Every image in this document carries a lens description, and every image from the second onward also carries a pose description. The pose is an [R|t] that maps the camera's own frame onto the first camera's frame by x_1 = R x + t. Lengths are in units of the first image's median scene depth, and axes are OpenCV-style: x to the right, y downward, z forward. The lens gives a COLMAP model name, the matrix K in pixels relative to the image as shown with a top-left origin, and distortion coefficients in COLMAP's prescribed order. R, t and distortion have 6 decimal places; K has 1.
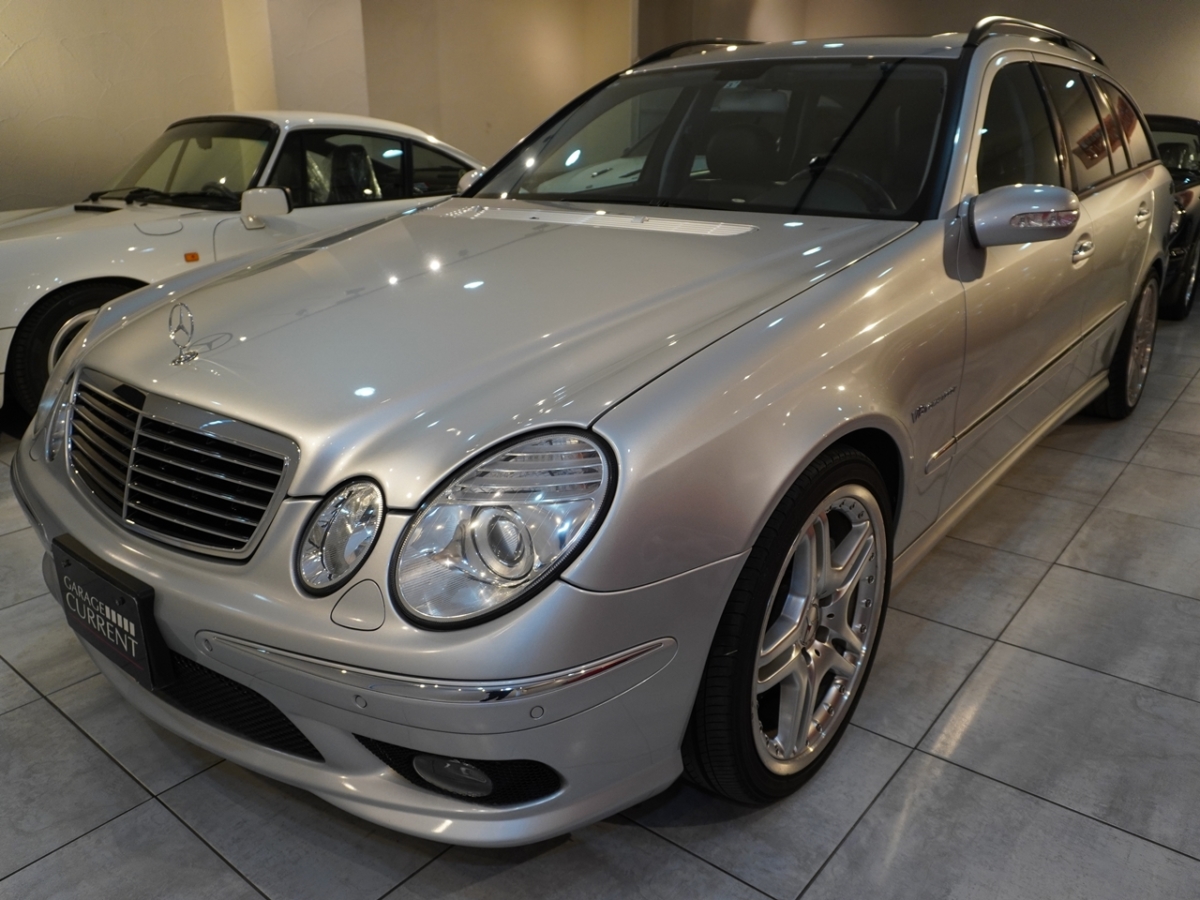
lens RADIAL K [[856.5, 0, 583.2], [0, 856.5, 442.7], [0, 0, 1]] dist [-0.019862, -0.000584]
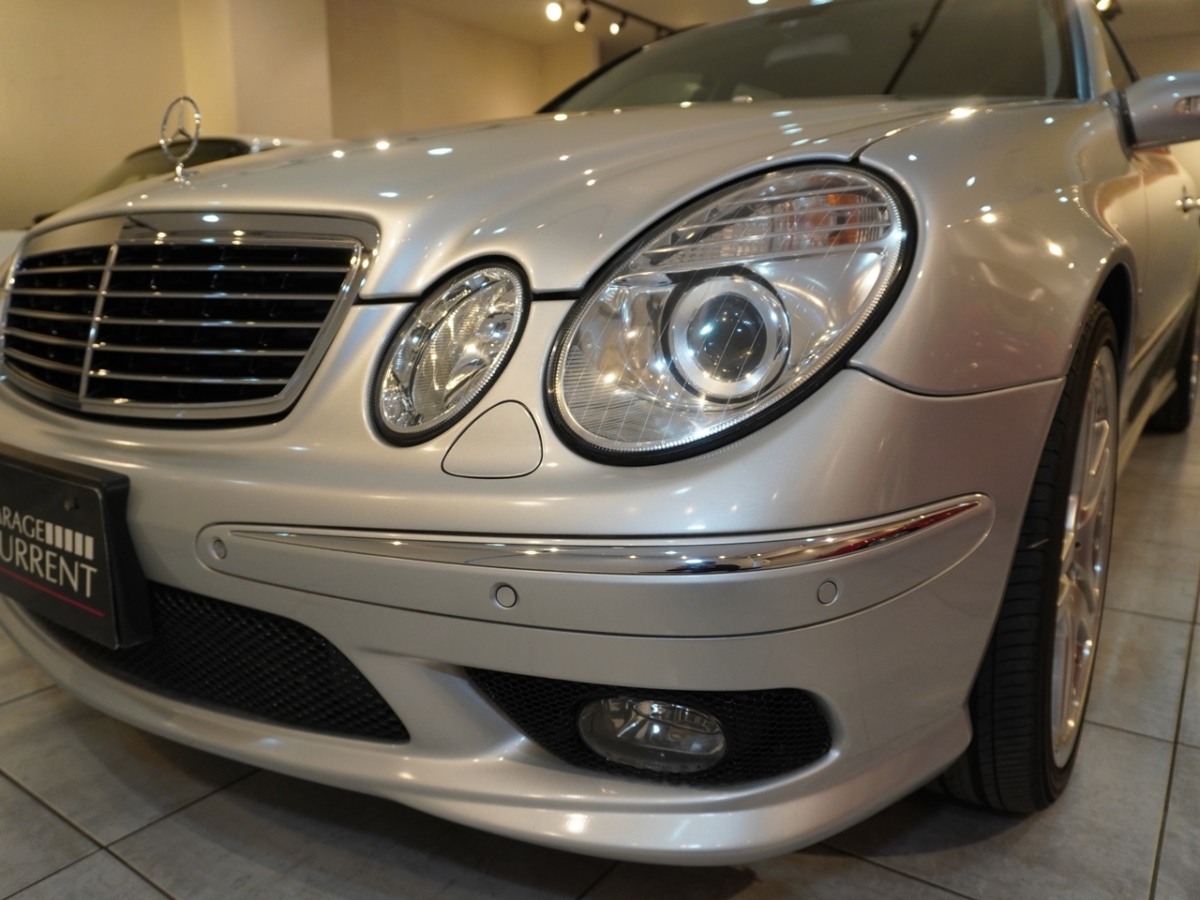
lens RADIAL K [[839.5, 0, 563.7], [0, 839.5, 452.4], [0, 0, 1]] dist [-0.020719, 0.005644]
pose [[0.998384, -0.014121, 0.055050, -0.203323], [0.020731, 0.992385, -0.121416, 0.222960], [-0.052916, 0.122361, 0.991074, 0.345208]]
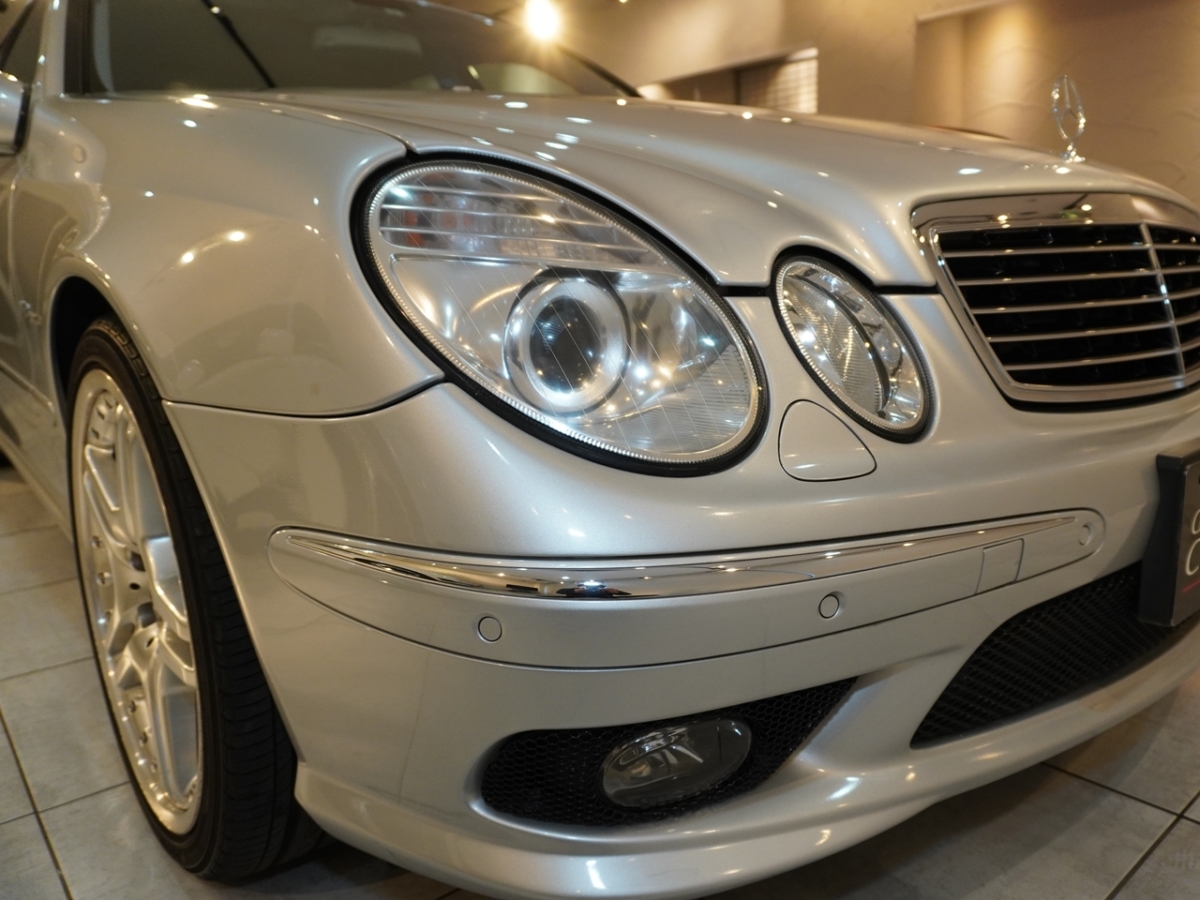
lens RADIAL K [[869.1, 0, 664.3], [0, 869.1, 453.3], [0, 0, 1]] dist [-0.027028, 0.004412]
pose [[0.195792, -0.215568, 0.956659, -1.302068], [0.351975, 0.925985, 0.136620, -0.093734], [-0.915303, 0.309970, 0.257175, 1.250015]]
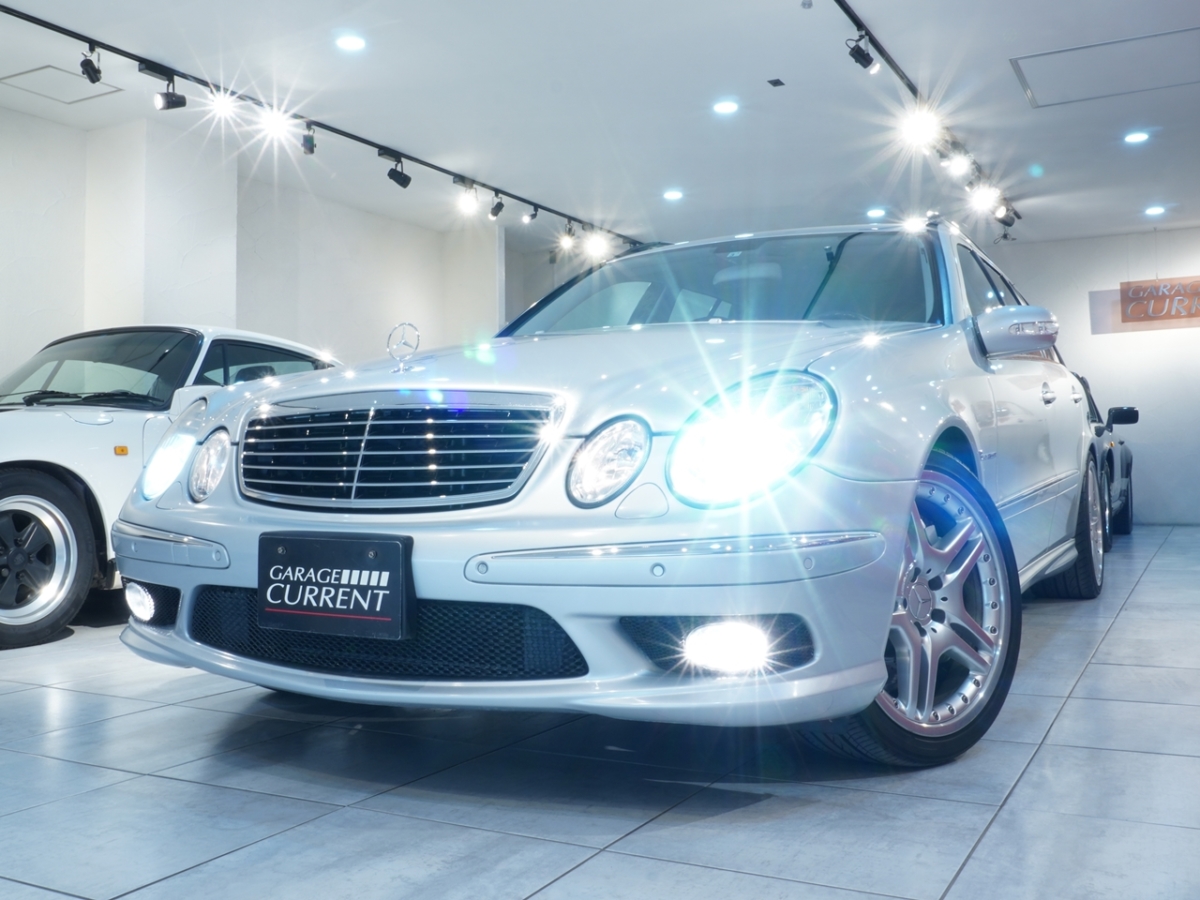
lens RADIAL K [[1097.6, 0, 515.5], [0, 1097.6, 457.6], [0, 0, 1]] dist [-0.088051, 0.121755]
pose [[0.989159, 0.005127, 0.146758, -0.549244], [0.046182, 0.937823, -0.344029, 0.538965], [-0.139397, 0.347077, 0.927419, -0.347326]]
